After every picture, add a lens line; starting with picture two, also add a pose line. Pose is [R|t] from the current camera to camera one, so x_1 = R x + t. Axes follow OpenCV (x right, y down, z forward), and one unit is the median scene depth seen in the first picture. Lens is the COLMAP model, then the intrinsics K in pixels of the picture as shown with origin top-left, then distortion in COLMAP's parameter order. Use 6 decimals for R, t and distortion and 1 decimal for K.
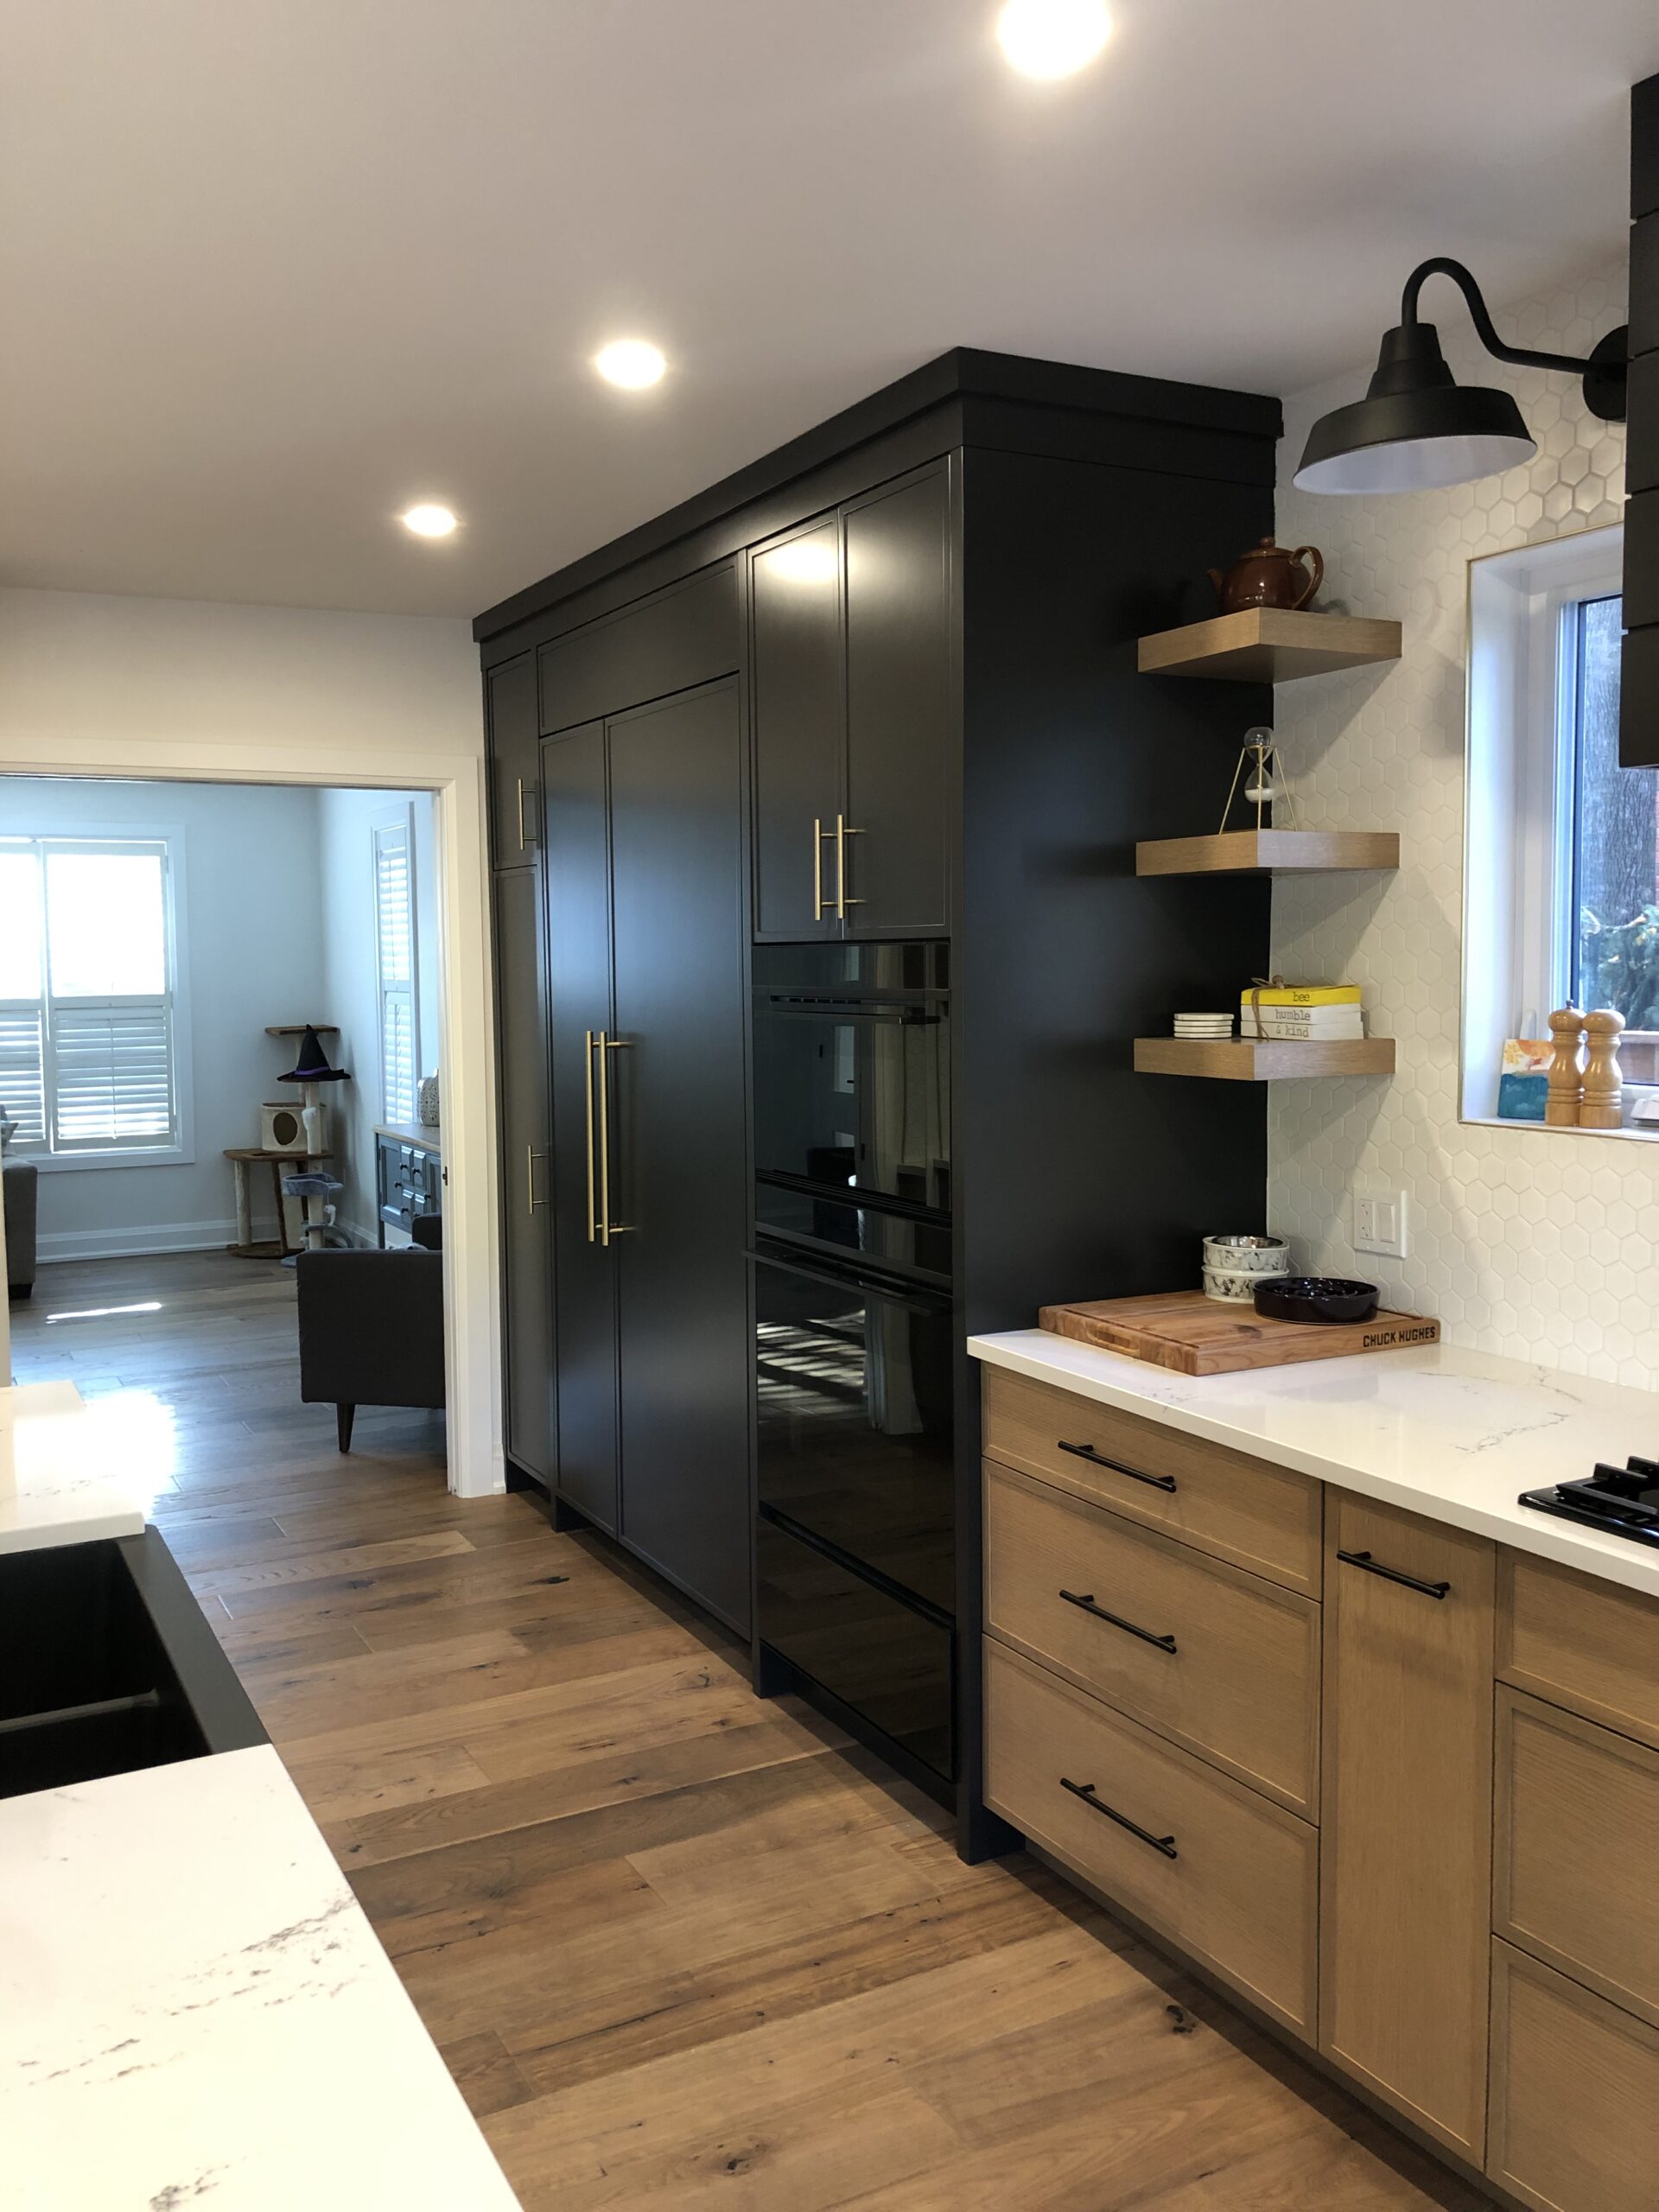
lens RADIAL K [[1805.3, 0, 797.9], [0, 1805.3, 1089.6], [0, 0, 1]] dist [0.057892, -0.106149]
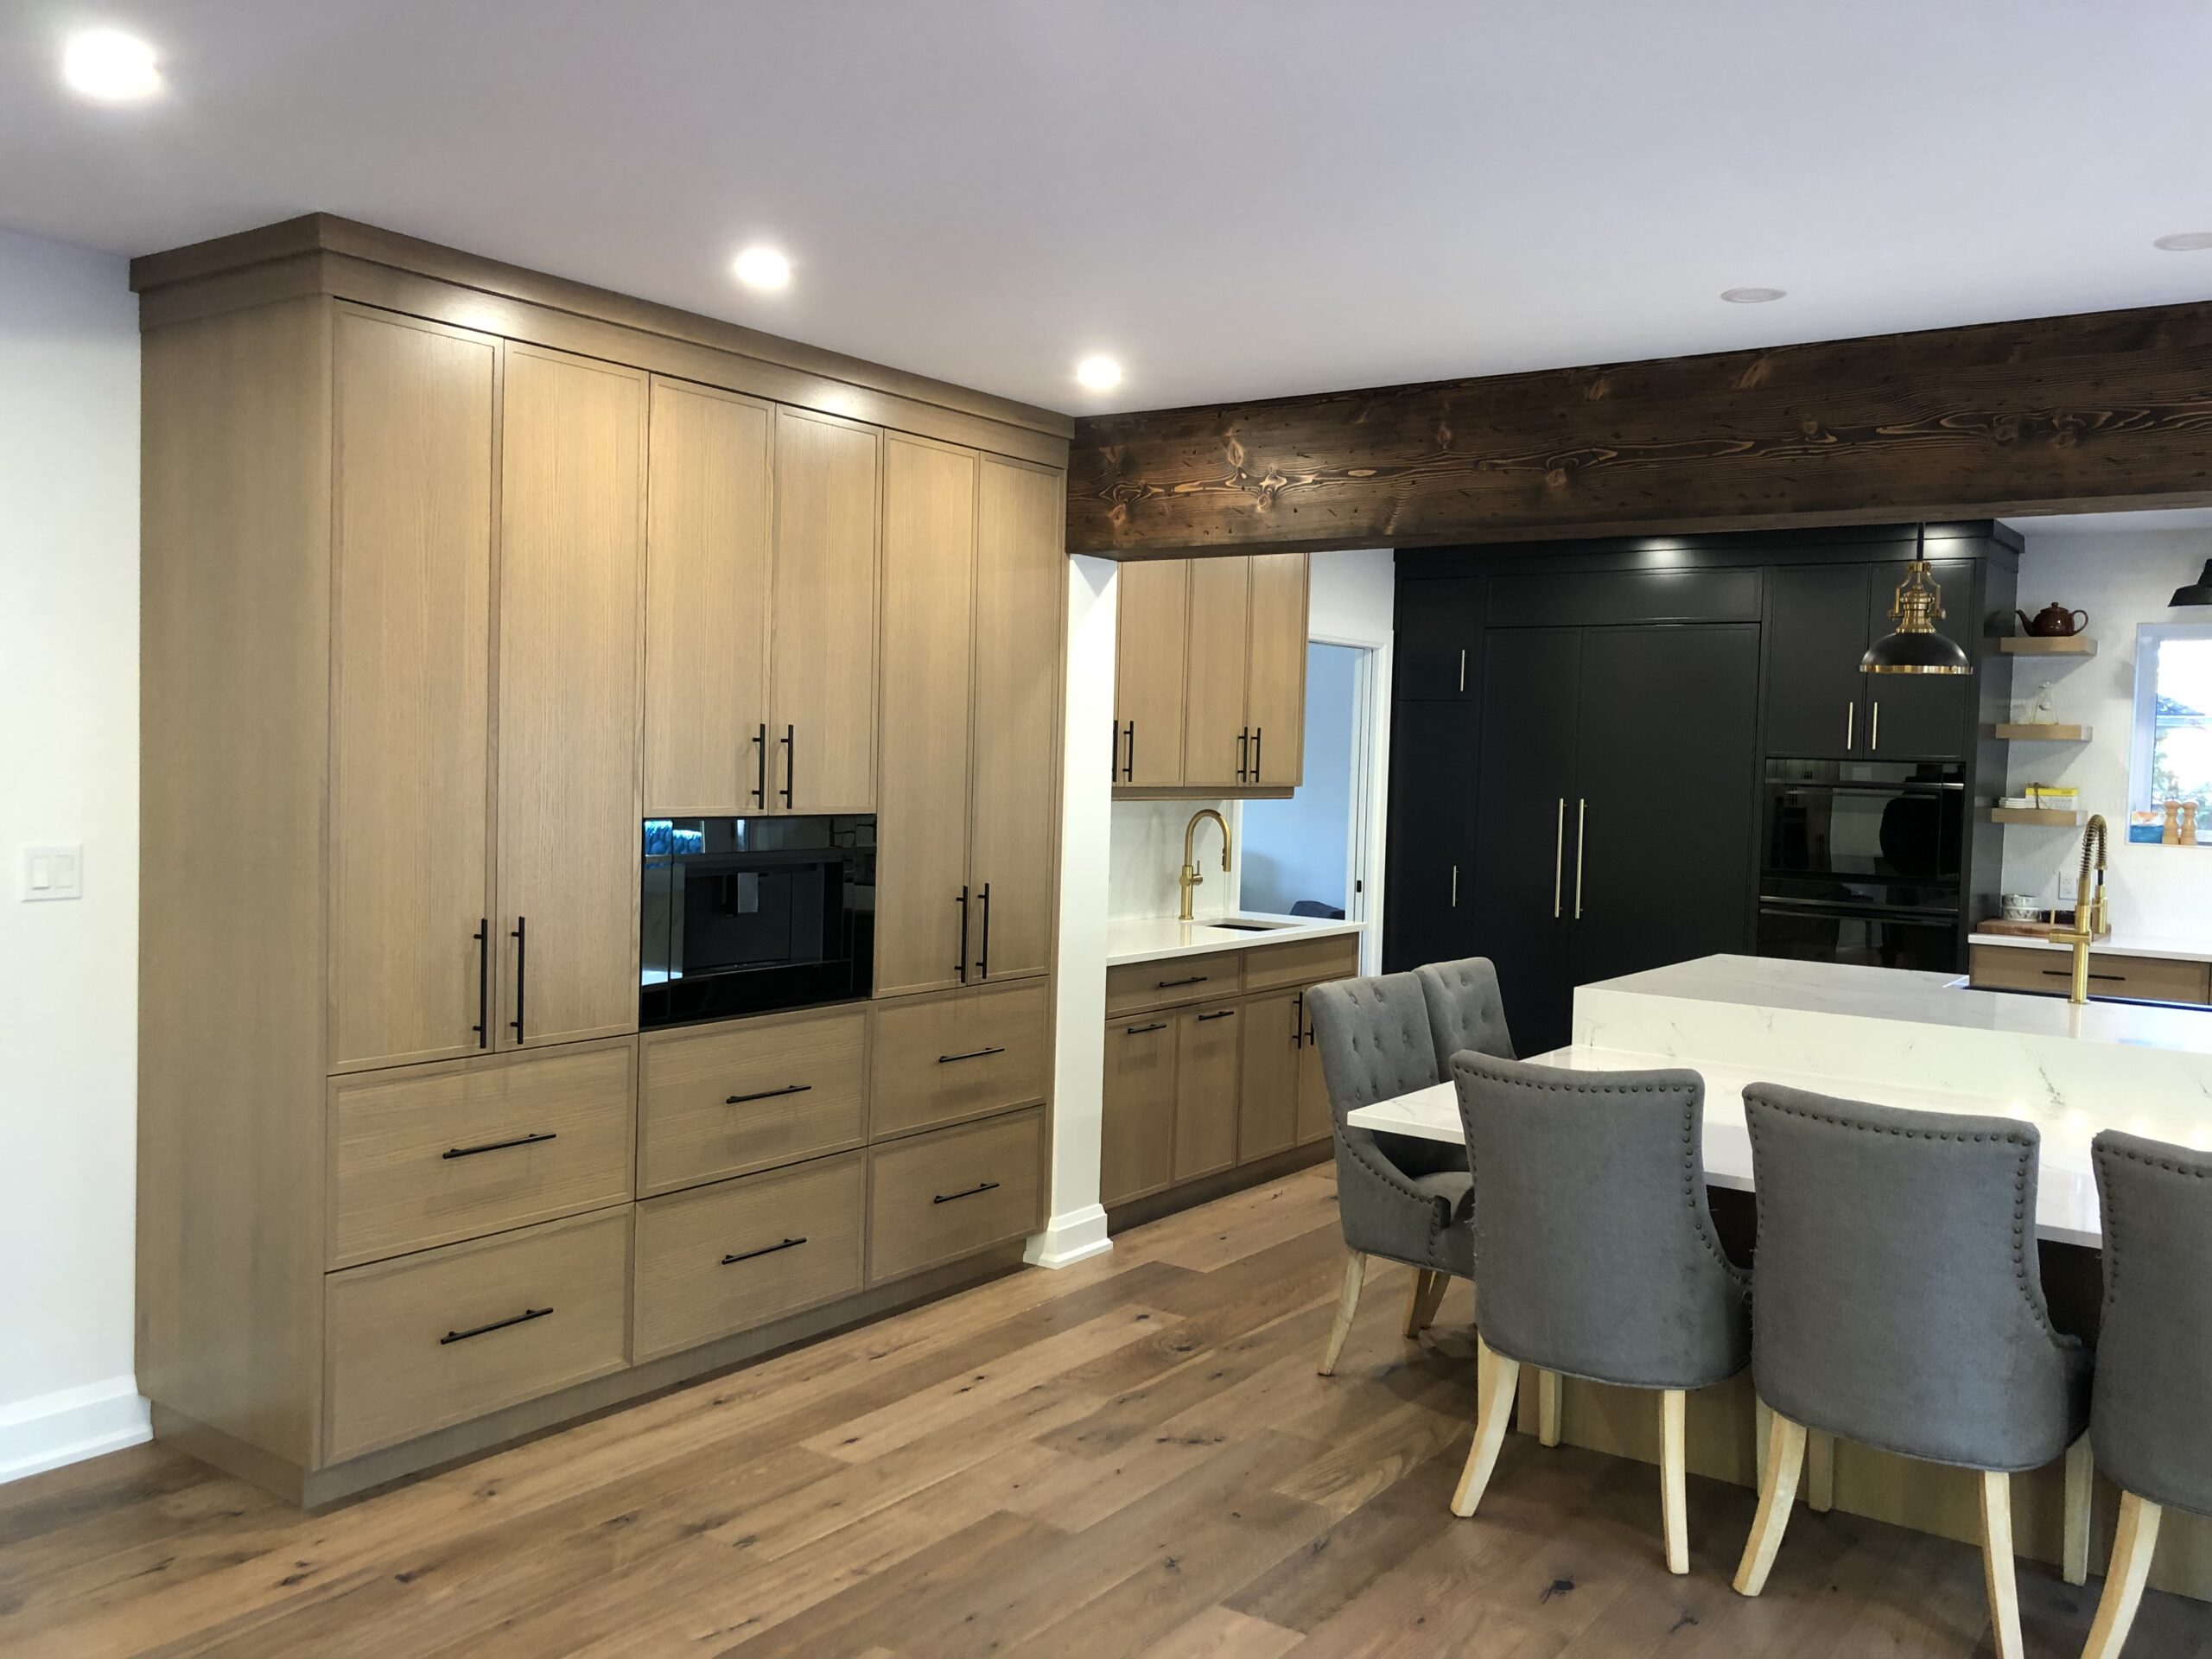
lens RADIAL K [[1806.3, 0, 1115.5], [0, 1806.3, 823.1], [0, 0, 1]] dist [0.059815, -0.092764]
pose [[0.890092, 0.018940, 0.455388, -1.979858], [-0.007073, 0.999590, -0.027749, 0.067343], [-0.455727, 0.021478, 0.889861, -0.590787]]
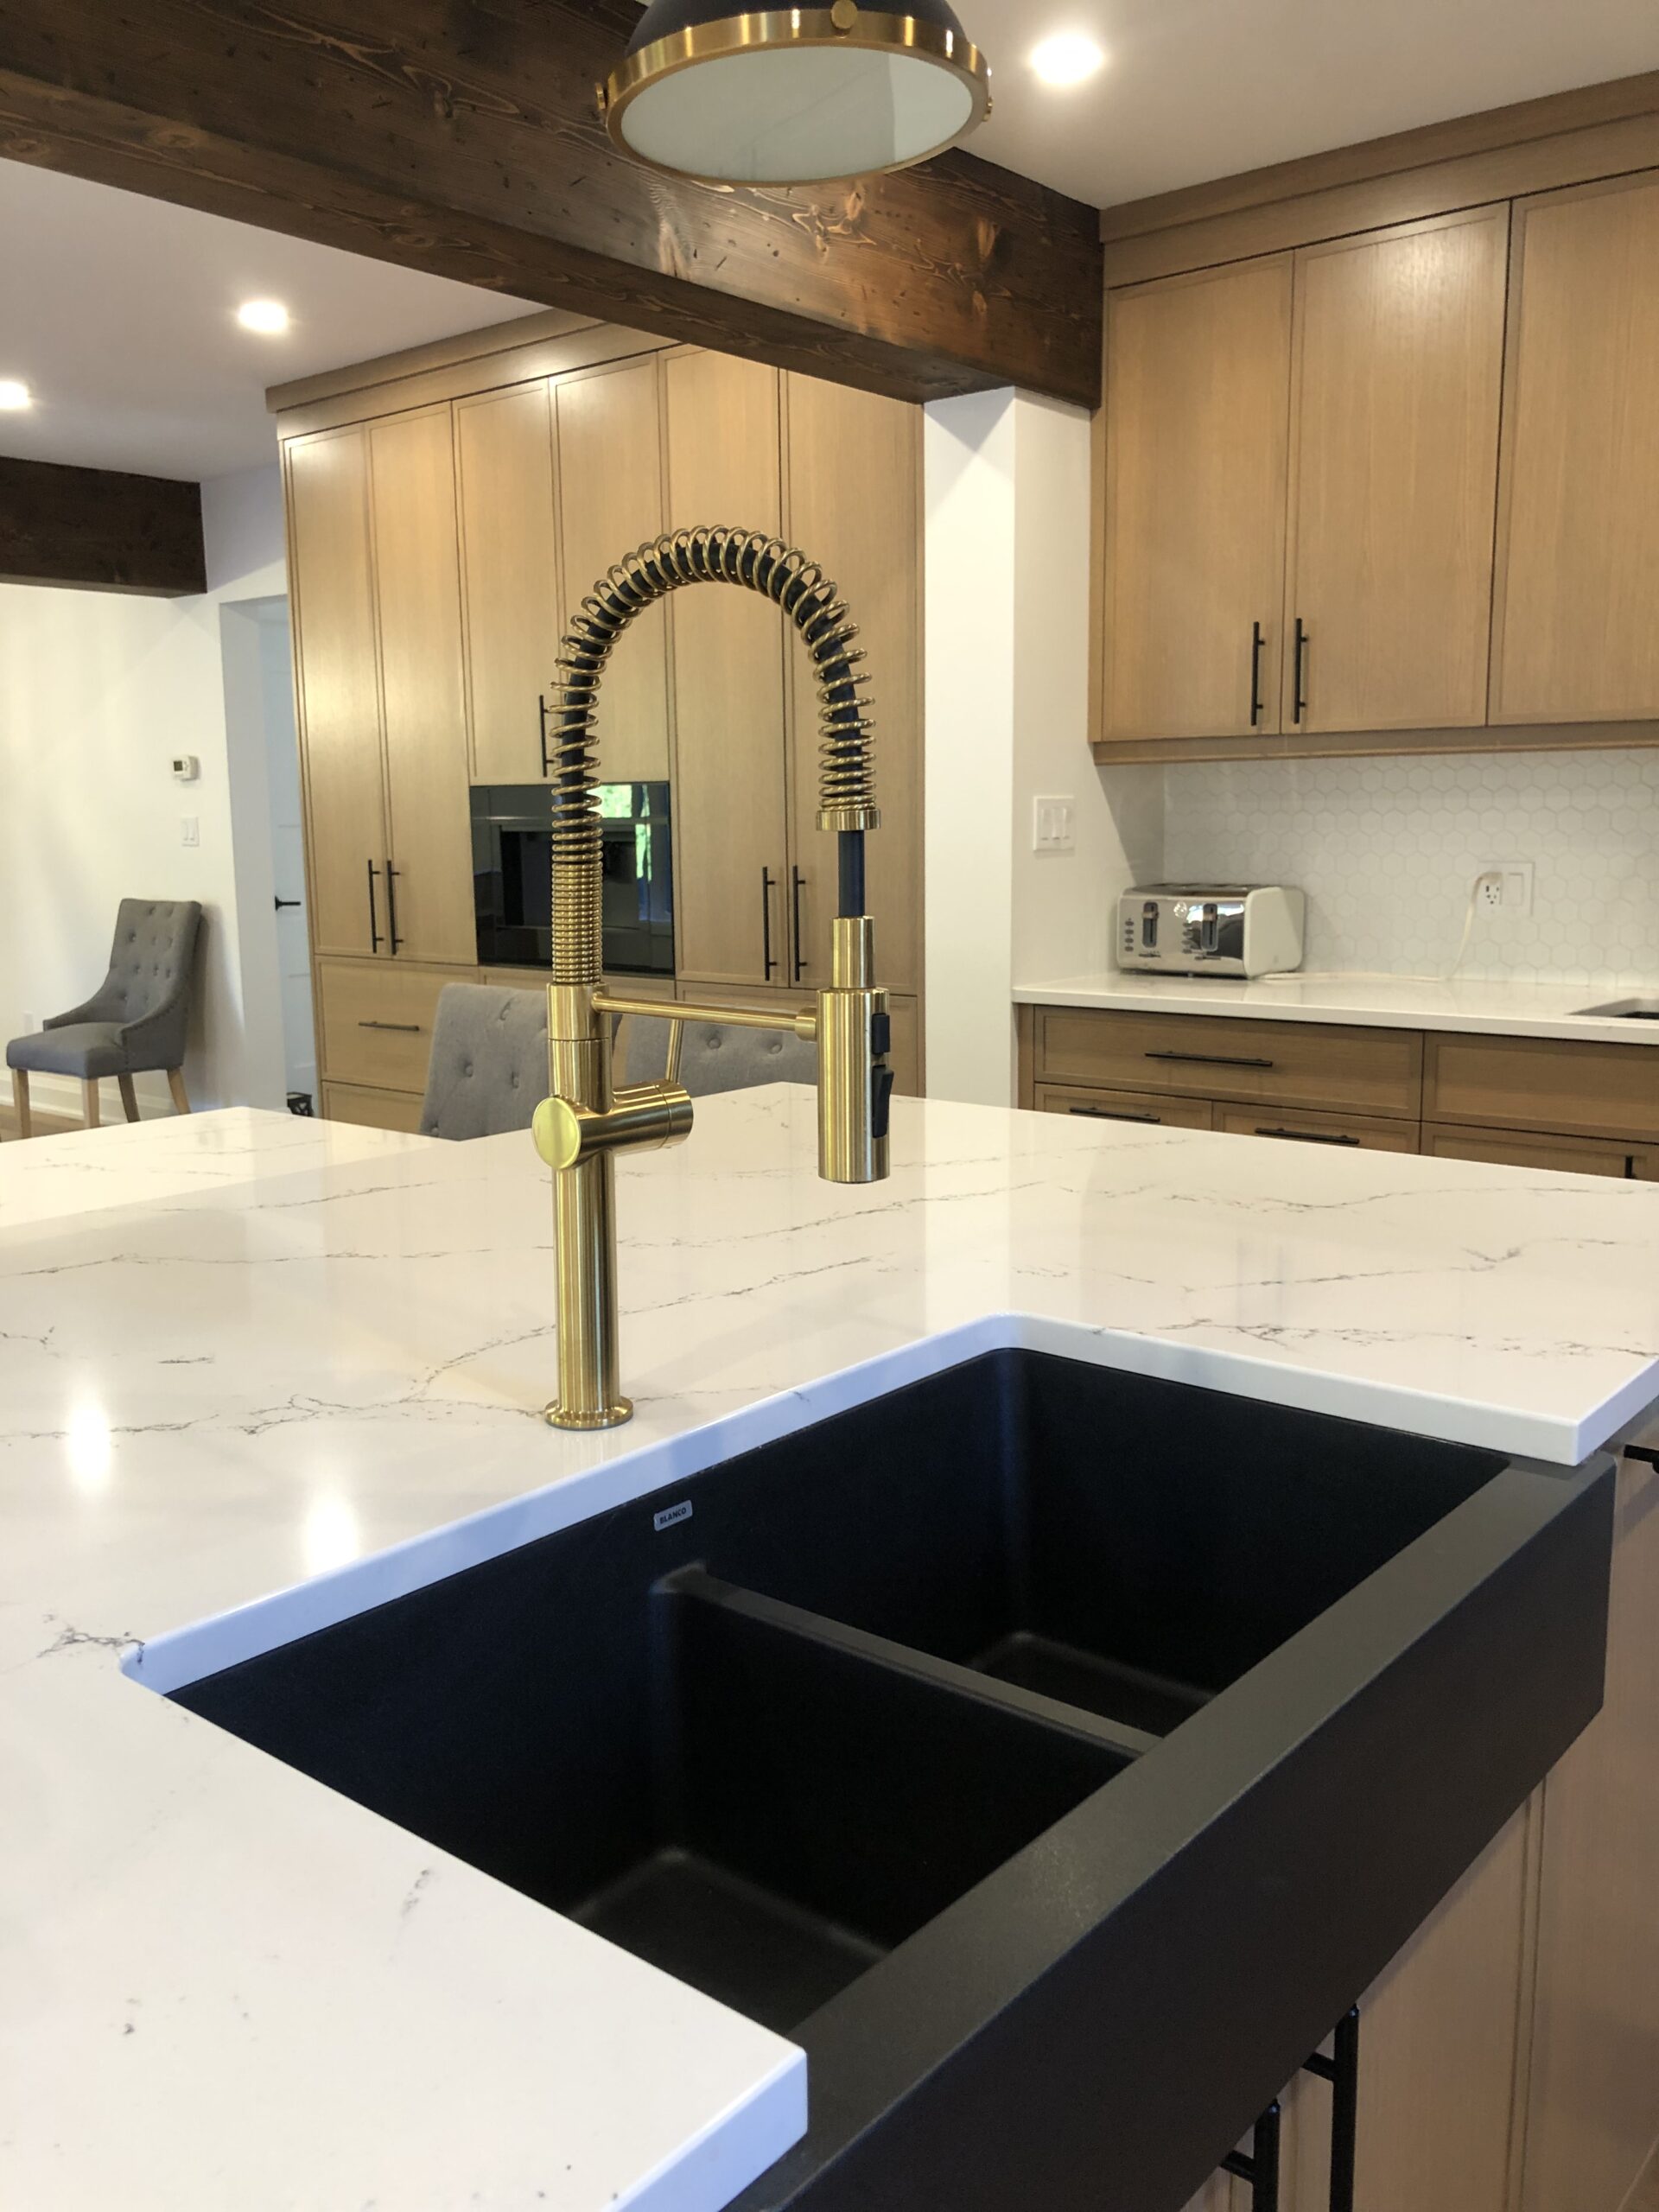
lens RADIAL K [[1812.6, 0, 802.6], [0, 1812.6, 1108.0], [0, 0, 1]] dist [0.022124, -0.016368]
pose [[0.377741, 0.154762, -0.912886, 0.008325], [-0.057464, 0.987950, 0.143710, 0.061877], [0.924126, -0.001827, 0.382082, 0.449722]]
